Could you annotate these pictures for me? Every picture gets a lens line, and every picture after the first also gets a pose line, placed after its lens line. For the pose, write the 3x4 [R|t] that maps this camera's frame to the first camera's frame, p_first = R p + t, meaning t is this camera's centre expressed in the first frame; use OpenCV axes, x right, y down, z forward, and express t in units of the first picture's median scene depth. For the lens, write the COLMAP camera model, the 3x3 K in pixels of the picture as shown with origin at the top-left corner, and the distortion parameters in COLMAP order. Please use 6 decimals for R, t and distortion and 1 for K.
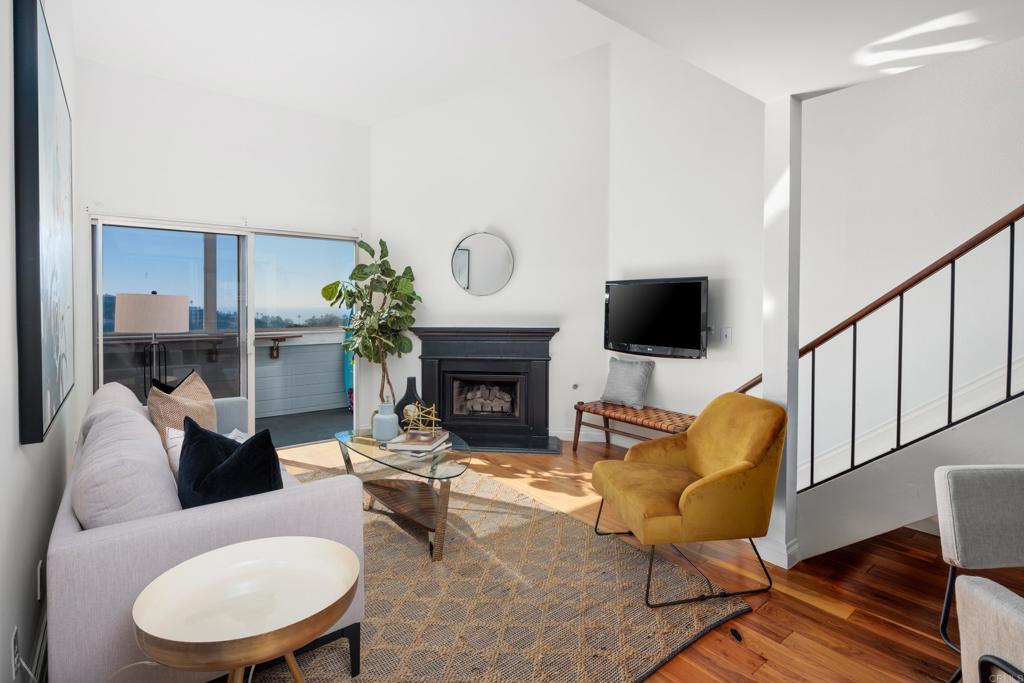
lens RADIAL K [[501.7, 0, 514.6], [0, 501.7, 312.2], [0, 0, 1]] dist [0.000263, -0.000143]
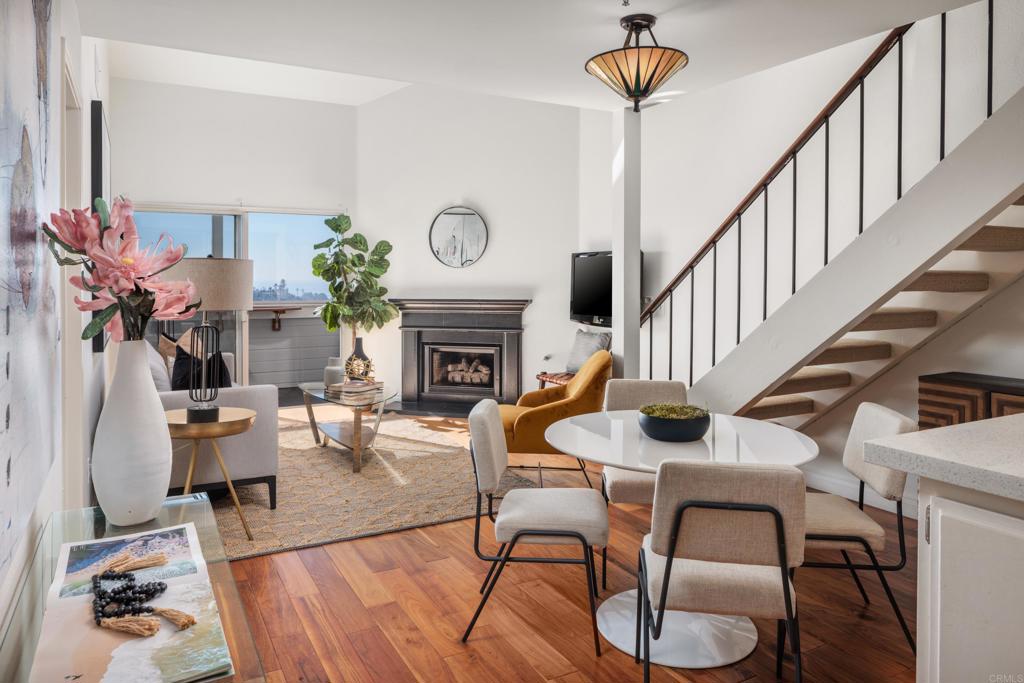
lens RADIAL K [[685.8, 0, 510.3], [0, 685.8, 292.3], [0, 0, 1]] dist [-0.045798, -0.000842]
pose [[0.985805, 0.002124, -0.167882, 0.278817], [-0.001275, 0.999986, 0.005166, 0.009514], [0.167891, -0.004878, 0.985794, -0.352994]]
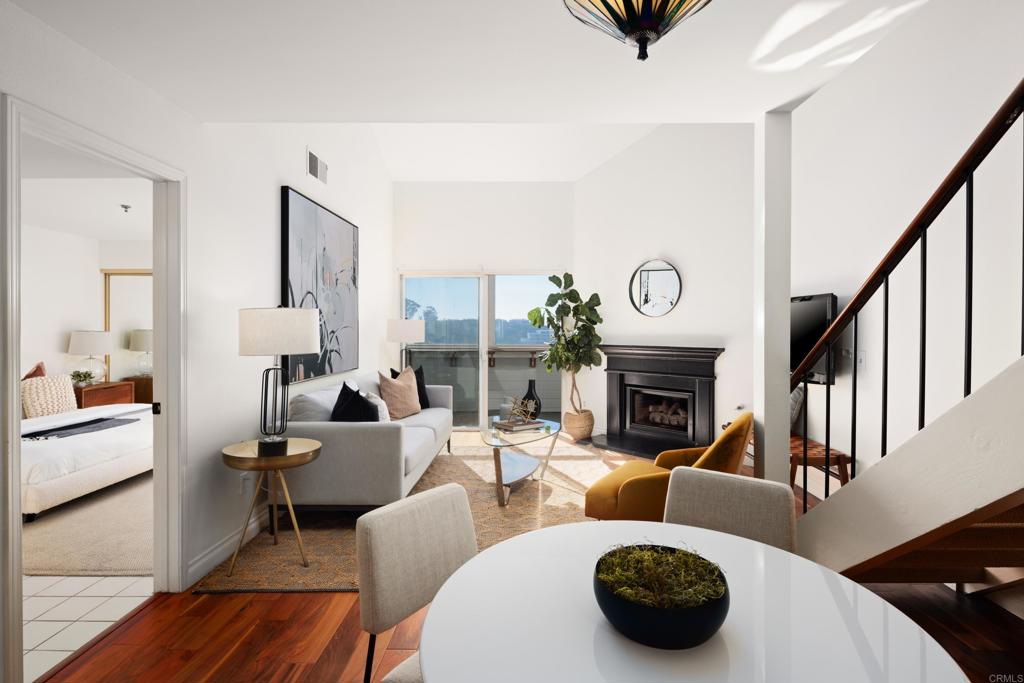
lens RADIAL K [[495.3, 0, 512.7], [0, 495.3, 330.9], [0, 0, 1]] dist [0.000078, -0.000084]
pose [[0.763089, 0.005399, -0.646271, 0.409333], [-0.011033, 0.999928, -0.004674, 0.005795], [0.646200, 0.010697, 0.763093, -0.023384]]
